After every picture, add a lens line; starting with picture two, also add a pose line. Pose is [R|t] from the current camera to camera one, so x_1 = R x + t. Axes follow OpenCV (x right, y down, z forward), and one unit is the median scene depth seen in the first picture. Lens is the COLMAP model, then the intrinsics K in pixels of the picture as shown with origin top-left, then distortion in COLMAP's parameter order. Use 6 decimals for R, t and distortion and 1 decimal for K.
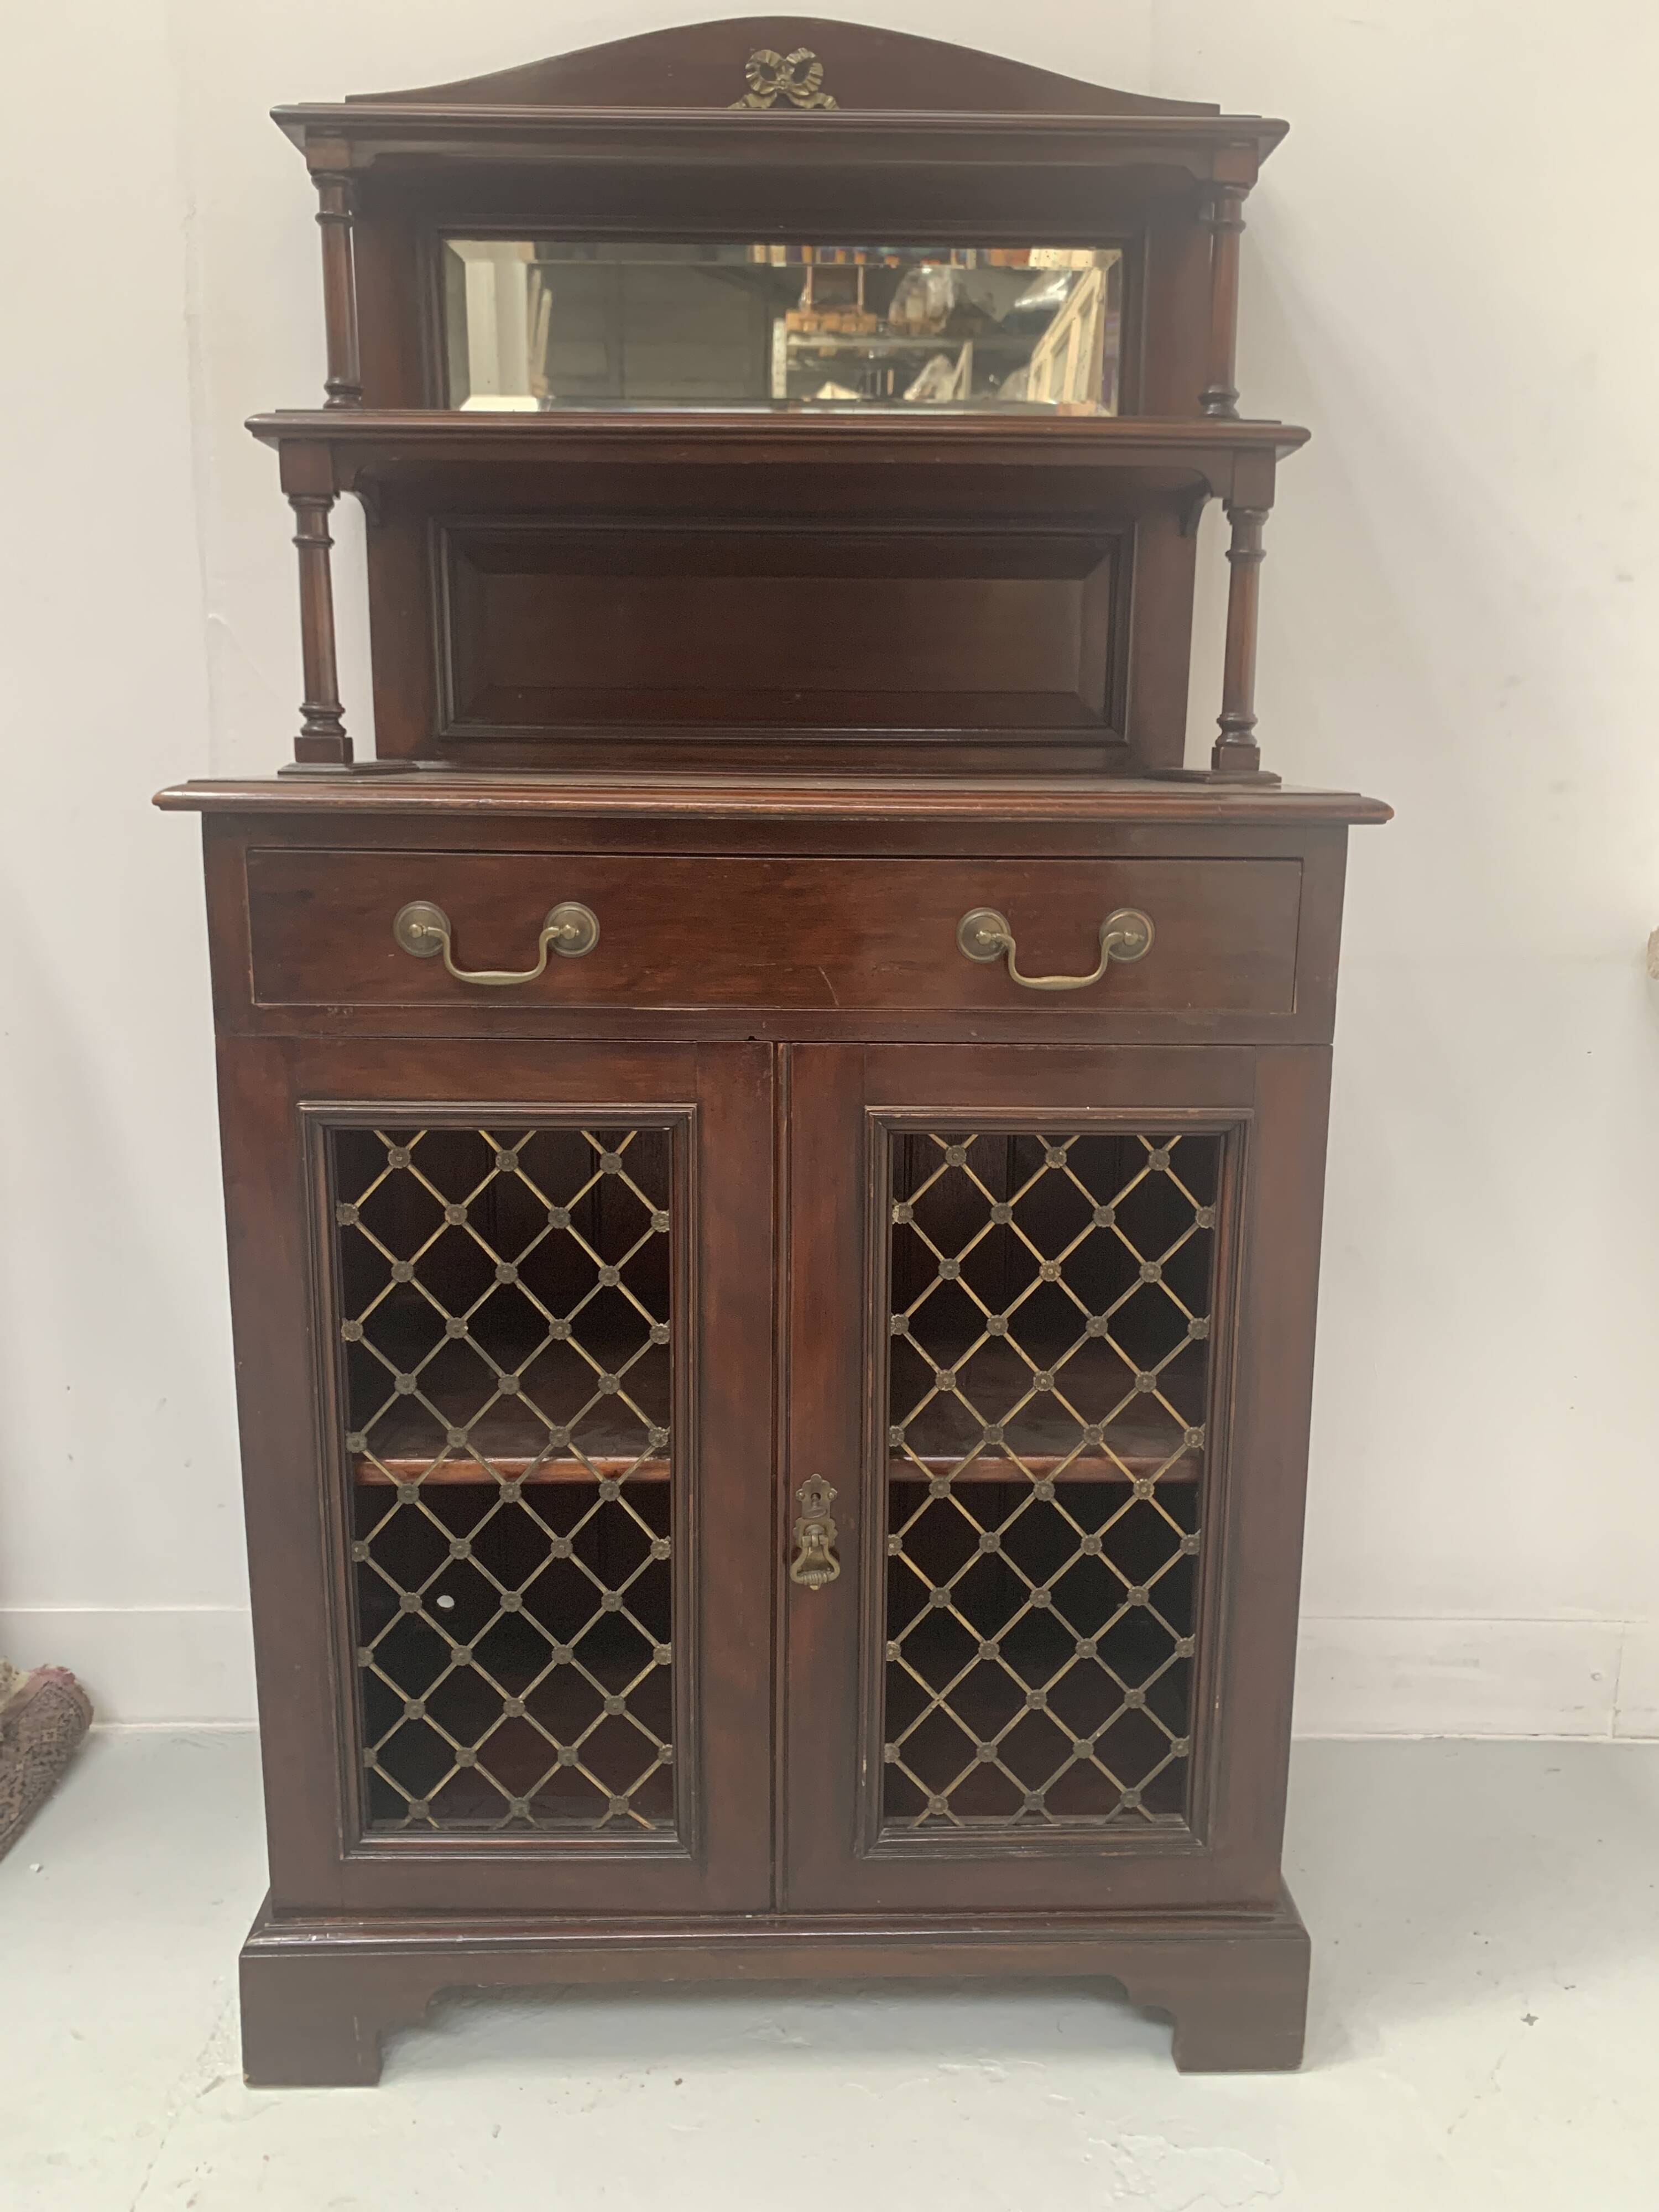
lens RADIAL K [[1712.7, 0, 836.0], [0, 1712.7, 1090.8], [0, 0, 1]] dist [0.017212, -0.024481]
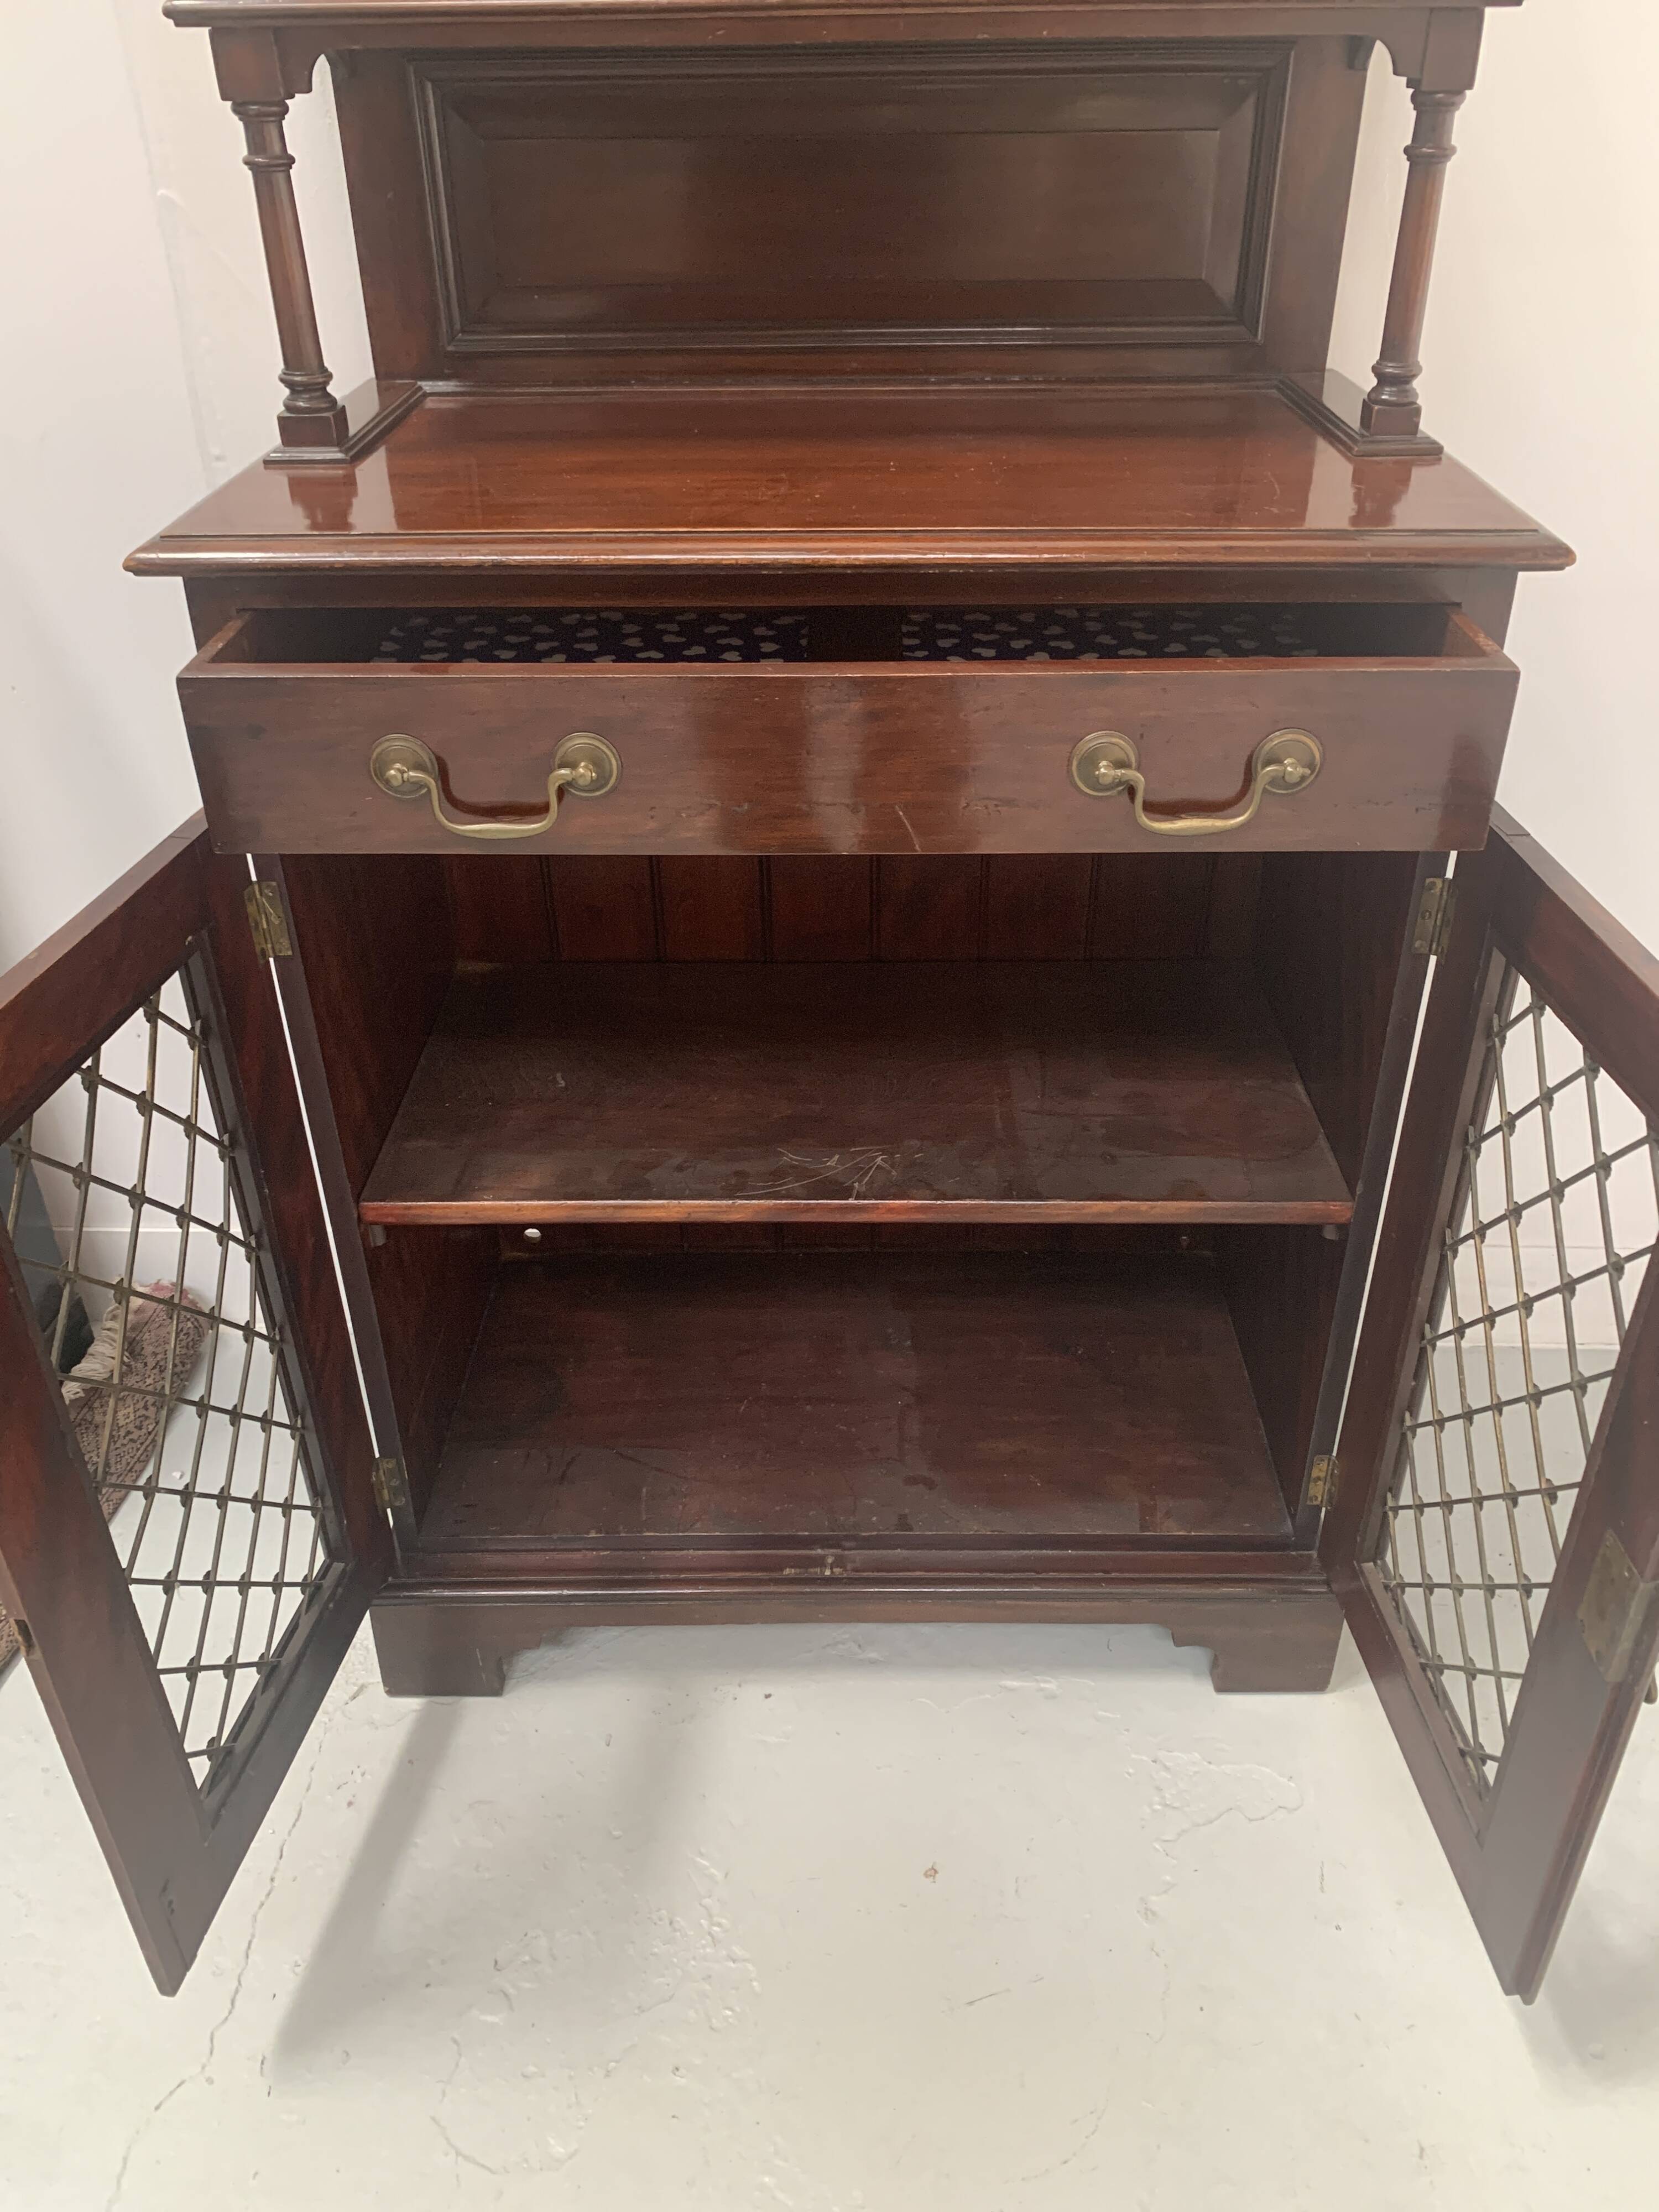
lens RADIAL K [[1712.7, 0, 837.4], [0, 1712.7, 1093.7], [0, 0, 1]] dist [0.017212, -0.024481]
pose [[0.999254, 0.002675, -0.038536, -0.003351], [0.011257, 0.934138, 0.356735, -0.195708], [0.036952, -0.356903, 0.933410, 0.094326]]
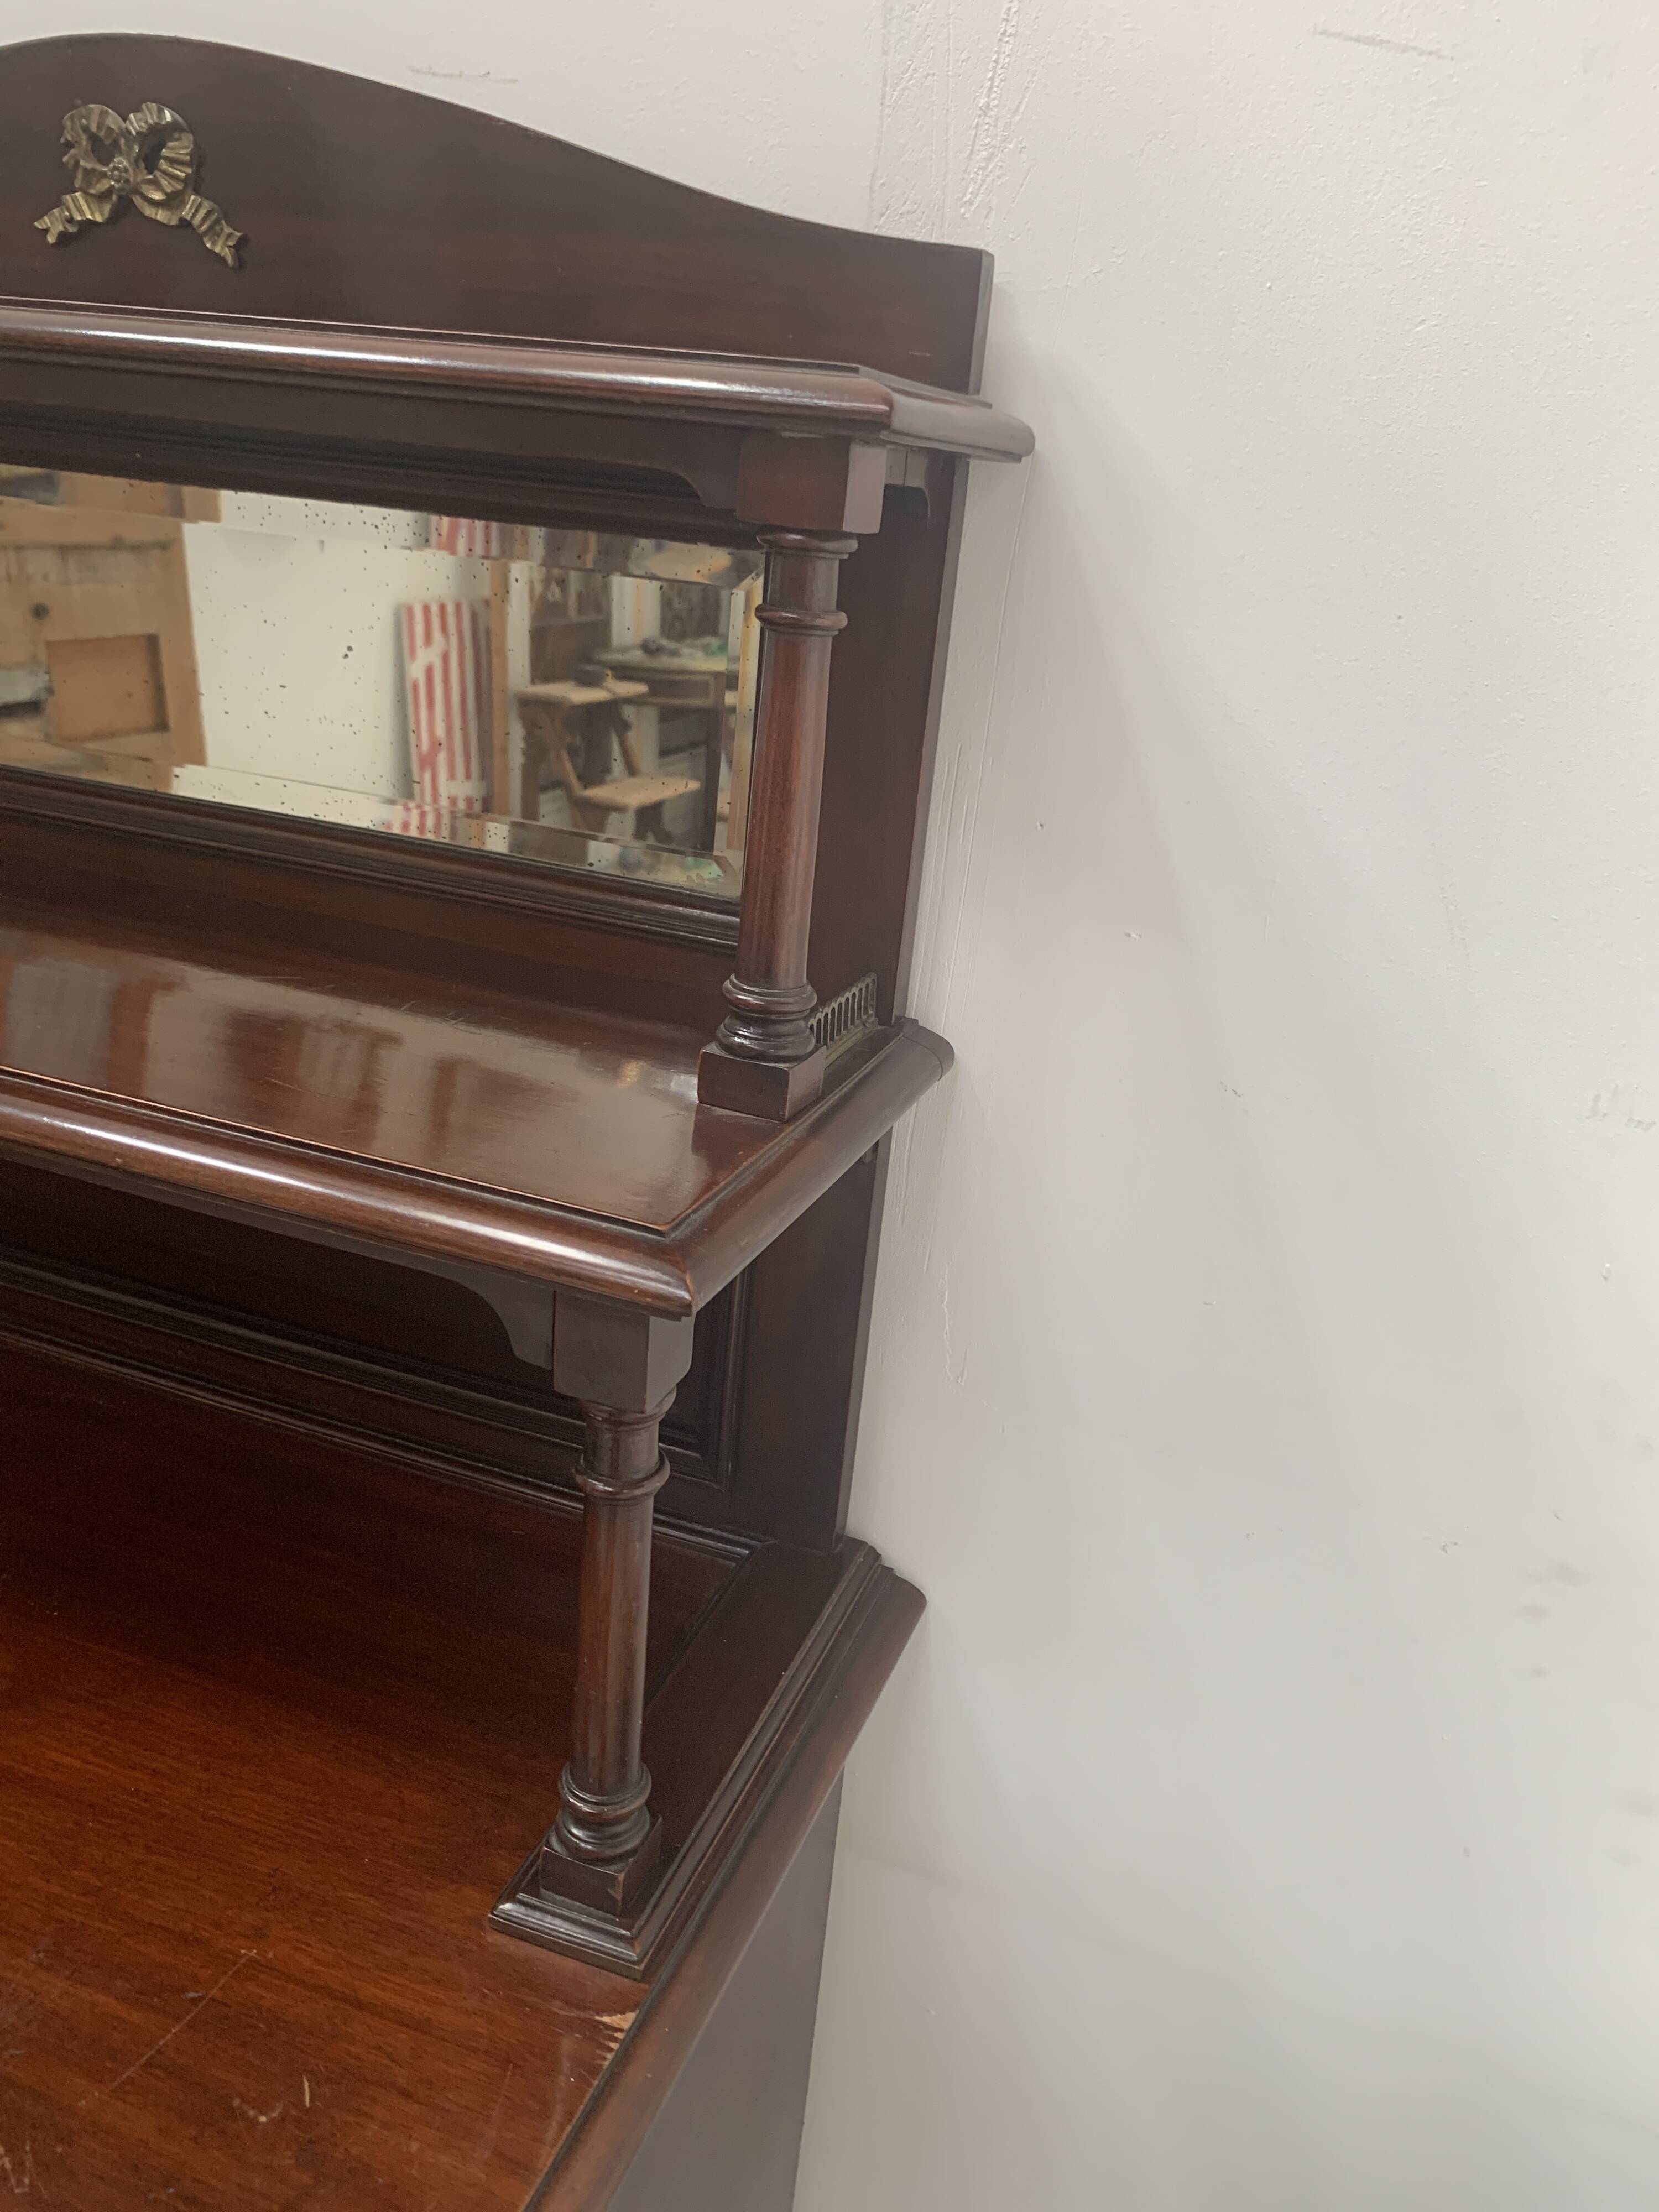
lens RADIAL K [[1712.7, 0, 845.2], [0, 1712.7, 1095.1], [0, 0, 1]] dist [0.017212, -0.024481]
pose [[0.928152, 0.200456, -0.313611, 0.410830], [-0.161600, 0.976054, 0.145615, -0.481083], [0.335291, -0.084474, 0.938320, 0.648038]]
